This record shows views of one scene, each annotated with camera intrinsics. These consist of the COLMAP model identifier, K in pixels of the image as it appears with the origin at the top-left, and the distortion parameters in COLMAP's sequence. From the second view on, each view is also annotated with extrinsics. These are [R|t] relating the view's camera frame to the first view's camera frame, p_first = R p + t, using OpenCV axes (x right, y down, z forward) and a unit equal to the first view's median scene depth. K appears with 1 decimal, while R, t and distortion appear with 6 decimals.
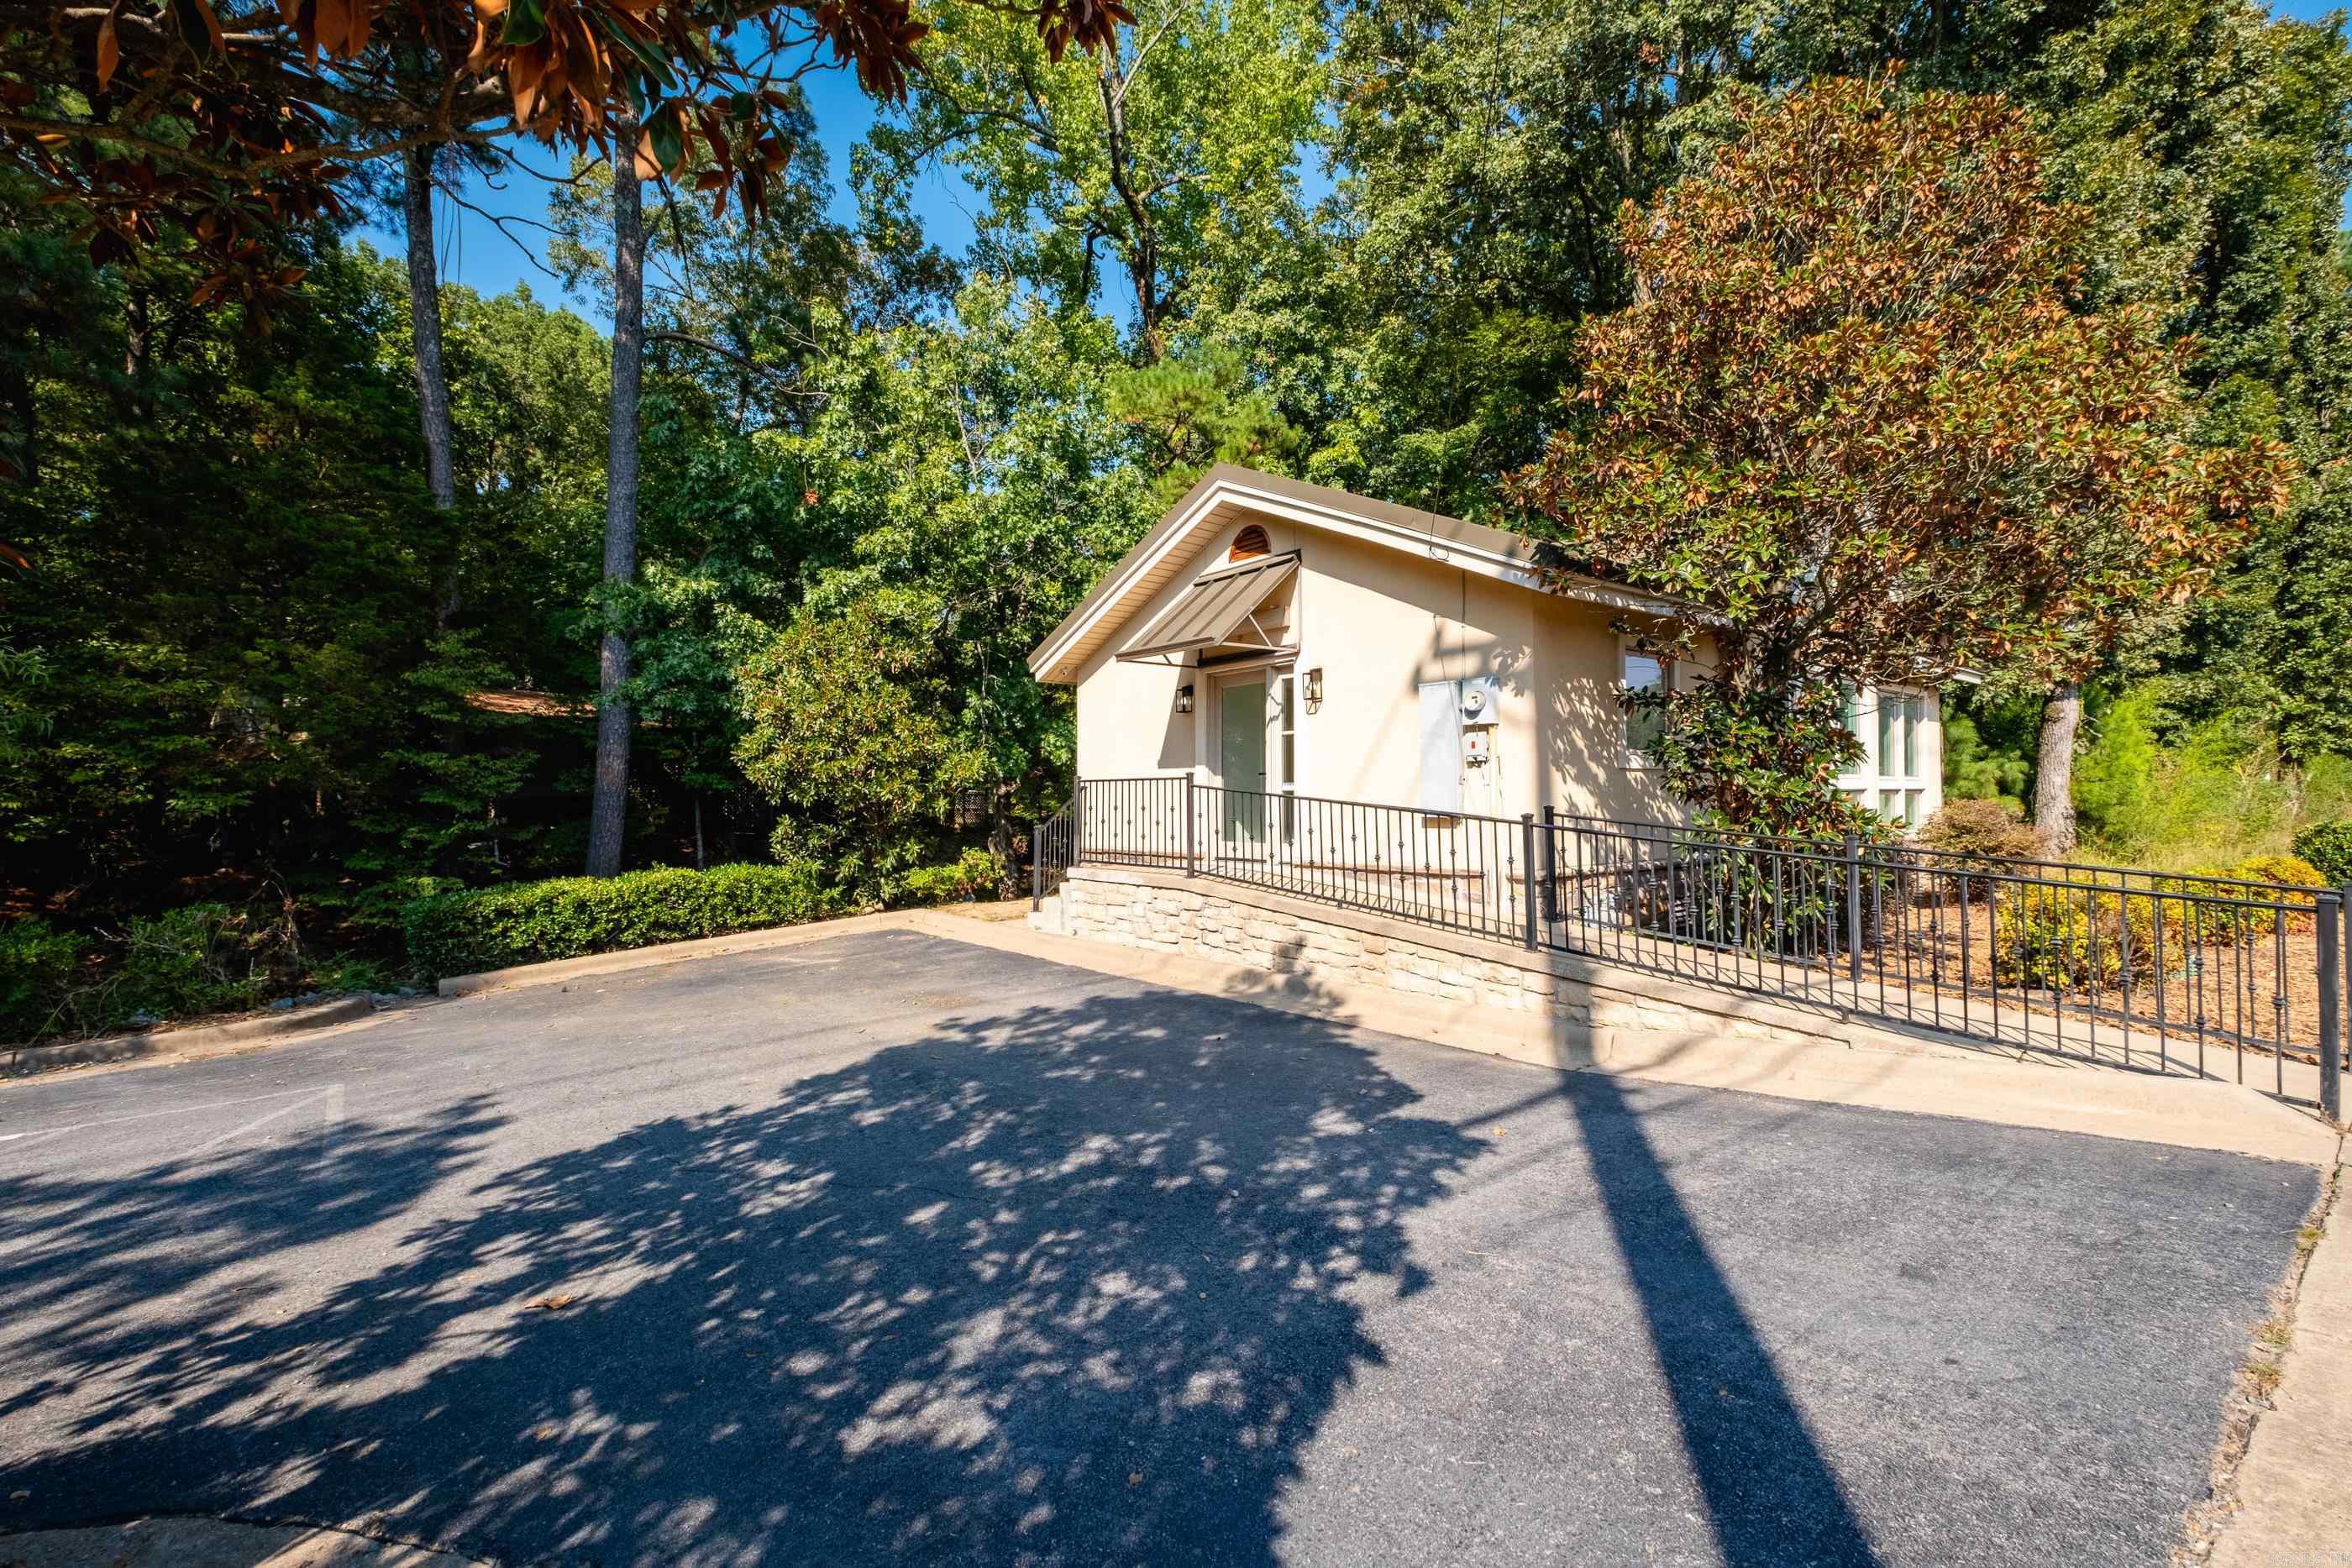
lens RADIAL K [[1014.8, 0, 1163.1], [0, 1014.8, 789.6], [0, 0, 1]] dist [0.004843, -0.001506]
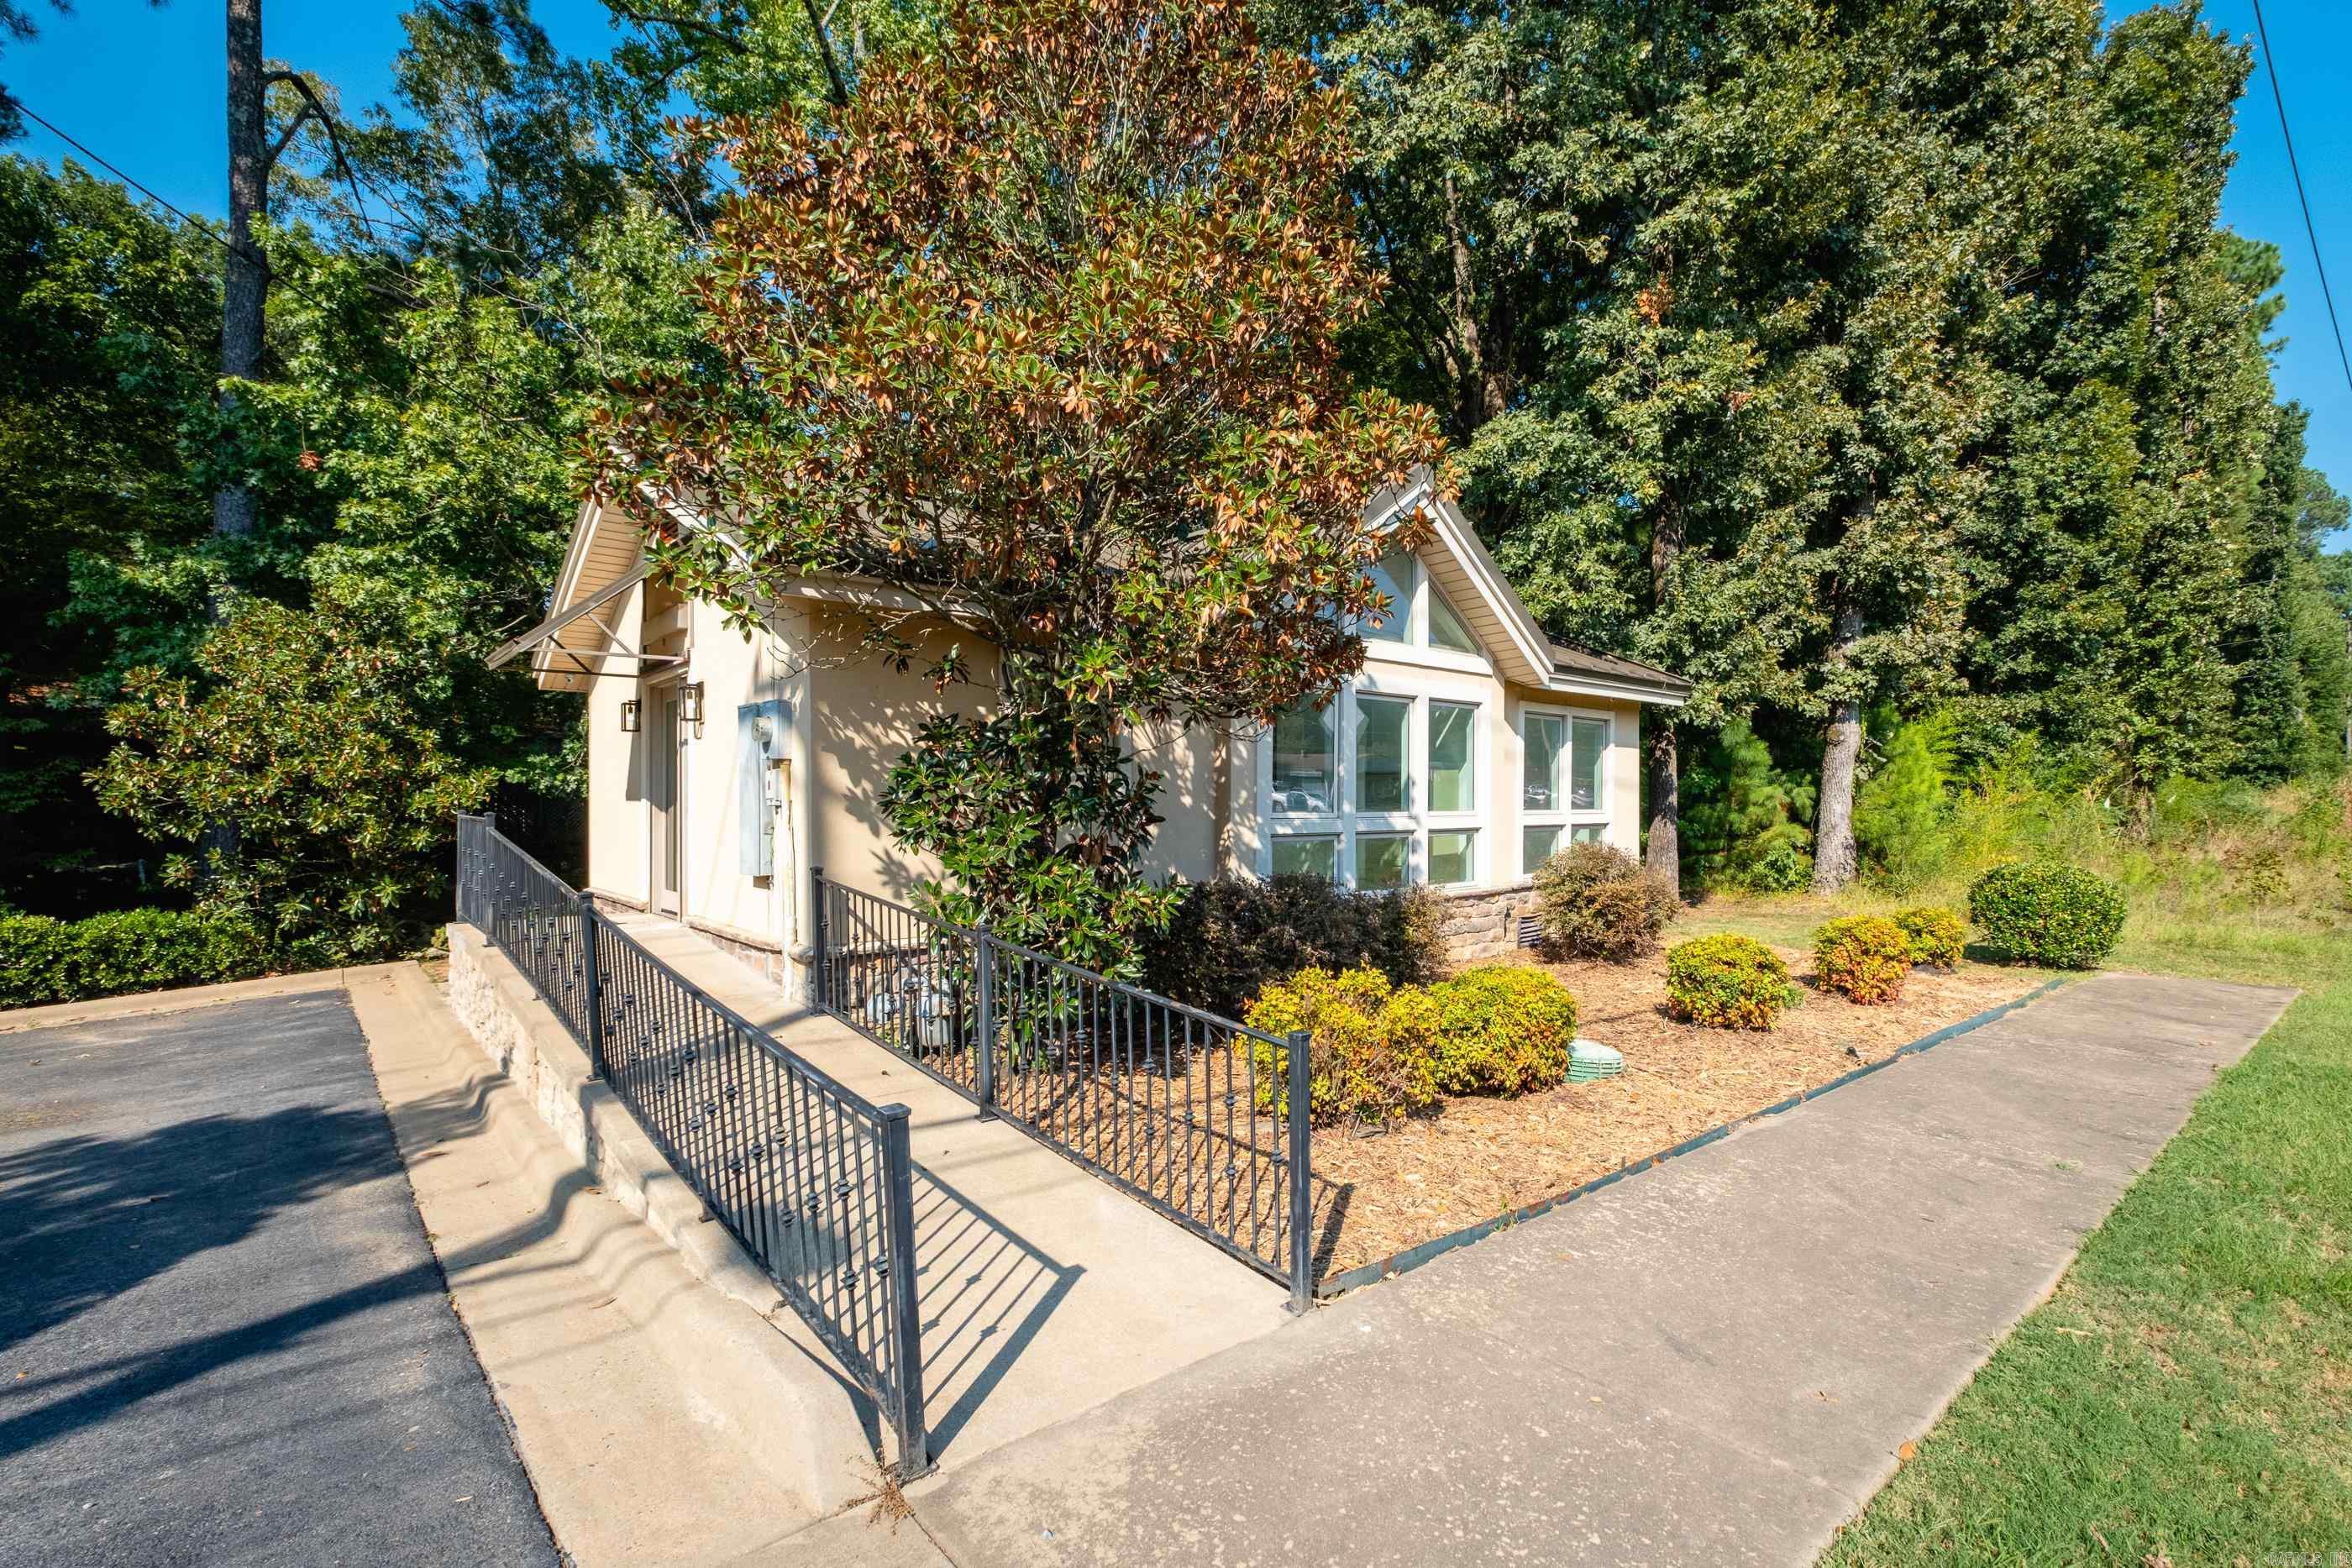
lens RADIAL K [[1046.9, 0, 1239.3], [0, 1046.9, 817.7], [0, 0, 1]] dist [0.004271, -0.002010]
pose [[0.998243, 0.006931, 0.058854, 0.420741], [-0.008303, 0.999698, 0.023109, -0.027477], [-0.058676, -0.023557, 0.997999, 0.116123]]
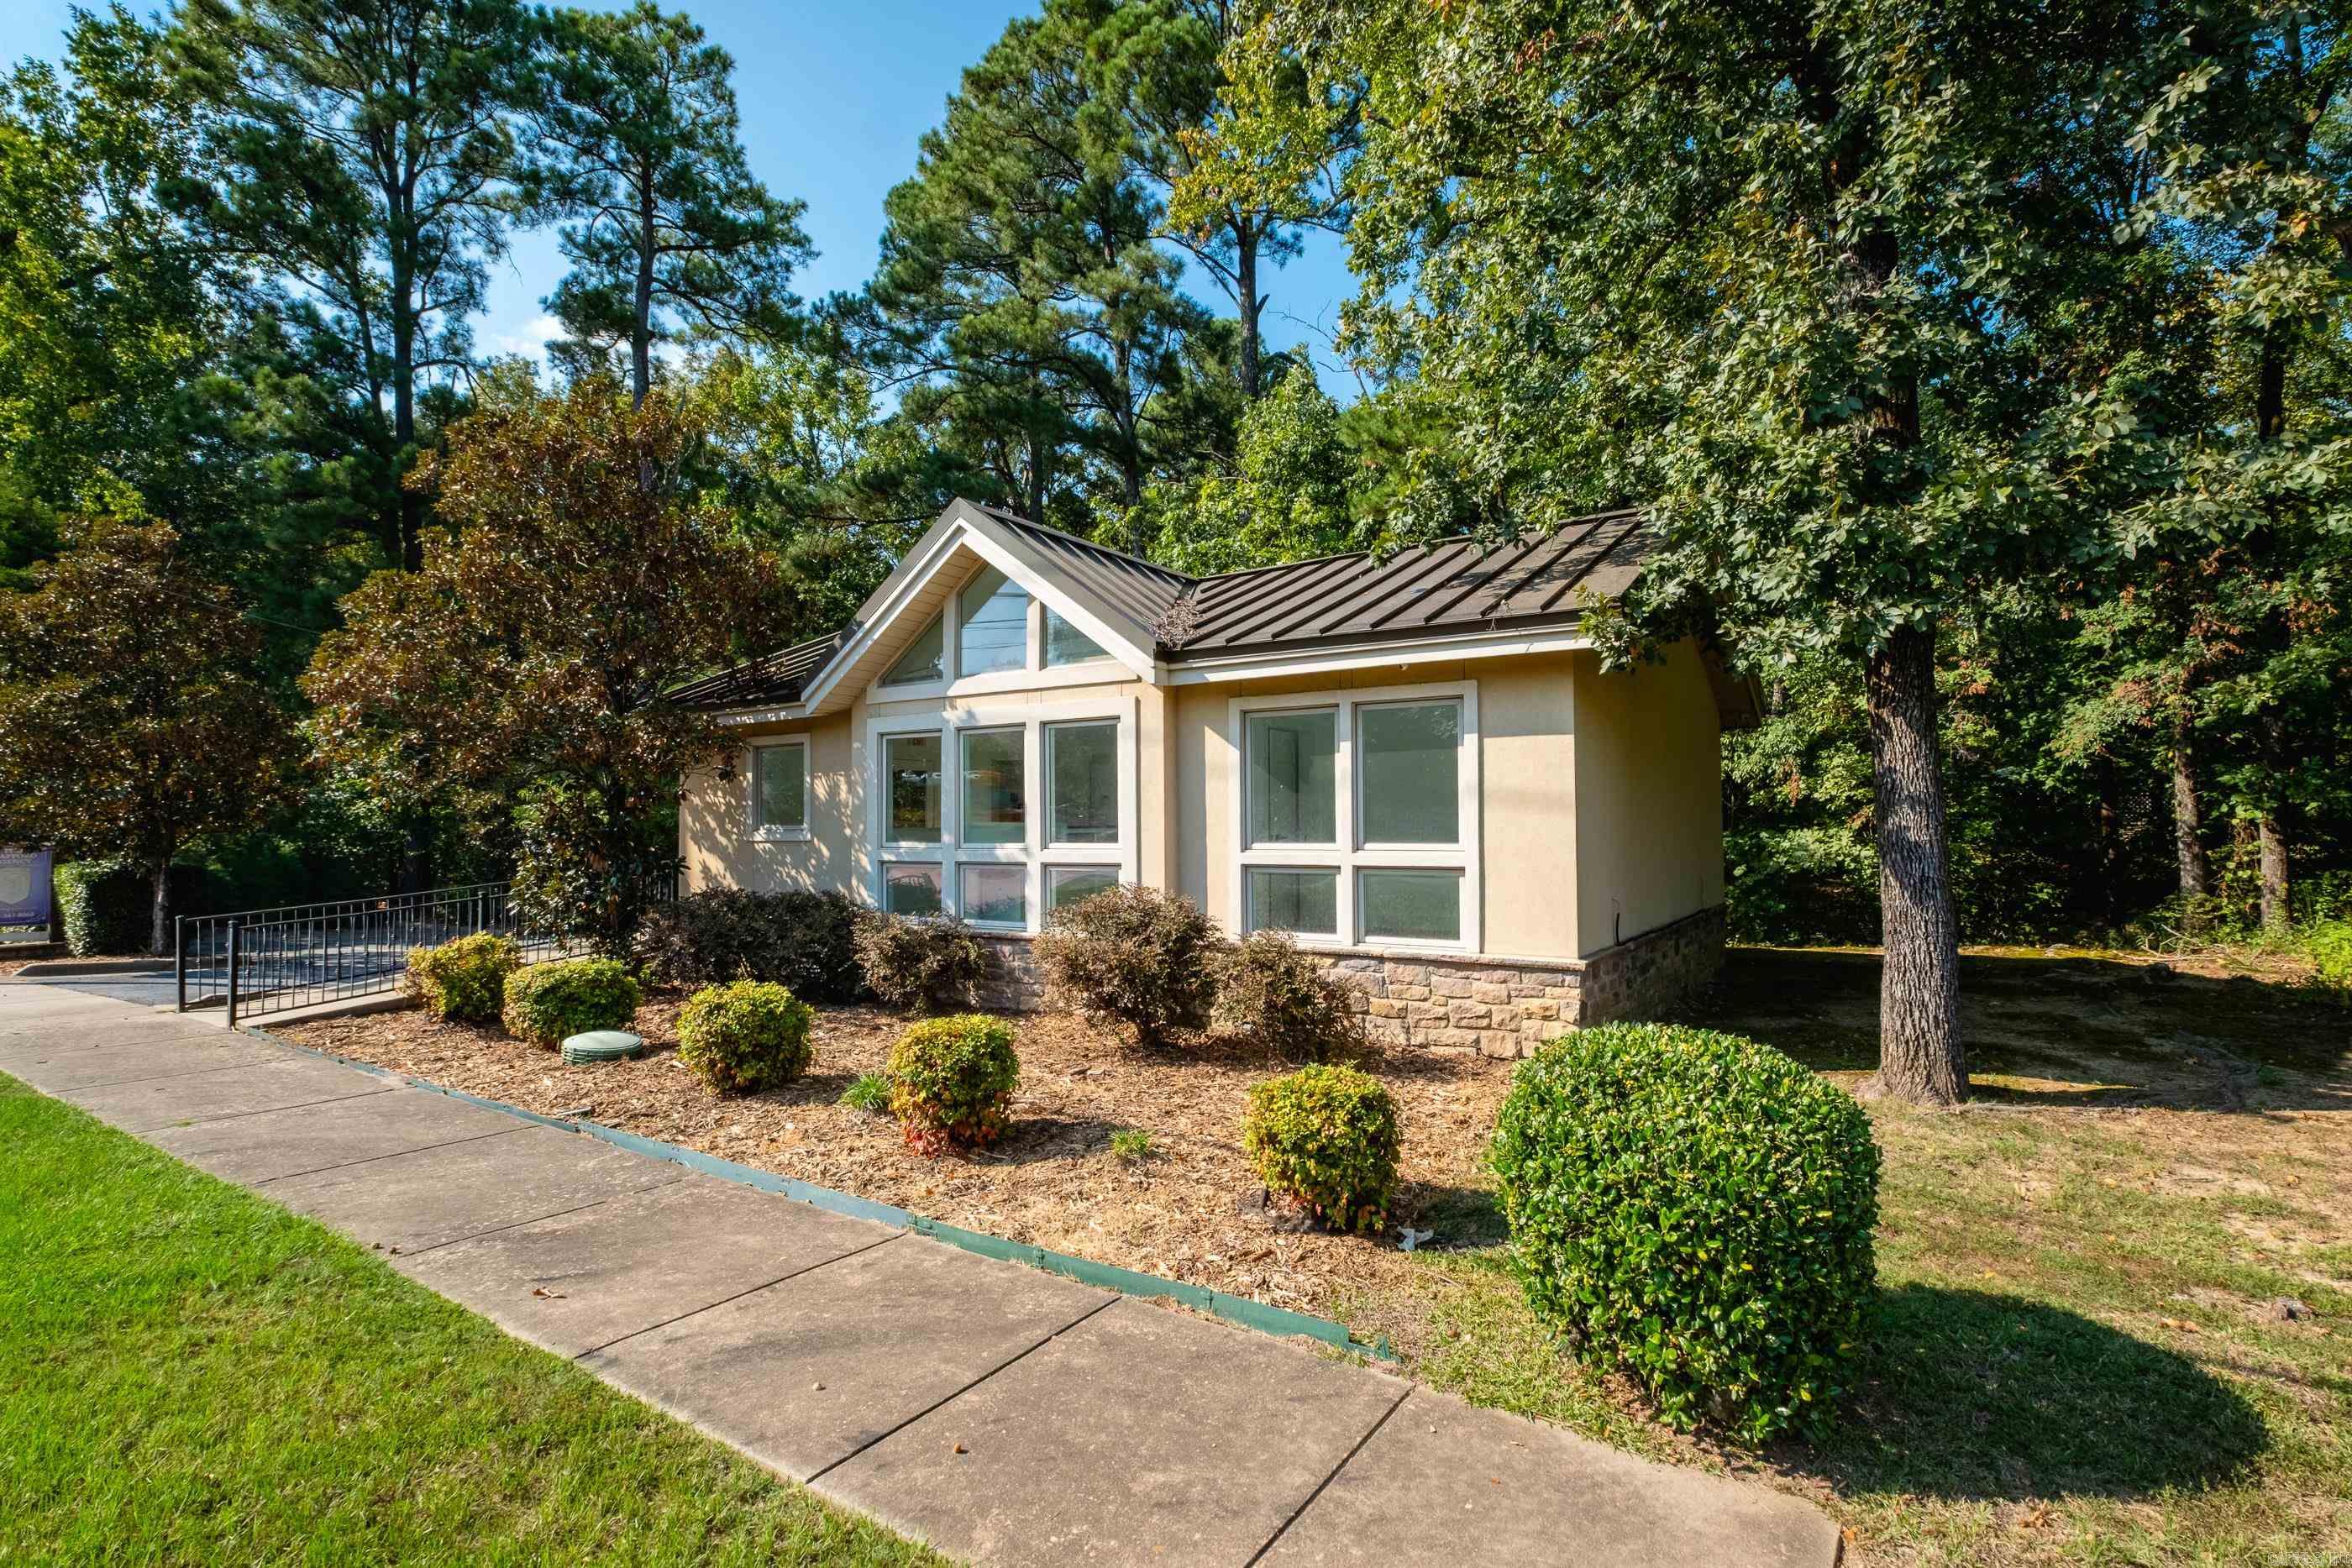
lens RADIAL K [[1135.8, 0, 1249.7], [0, 1135.8, 821.6], [0, 0, 1]] dist [0.001195, -0.002513]
pose [[0.333456, 0.003220, -0.942760, 1.459406], [0.013128, 0.999881, 0.008059, -0.035264], [0.942674, -0.015064, 0.333374, 0.799259]]
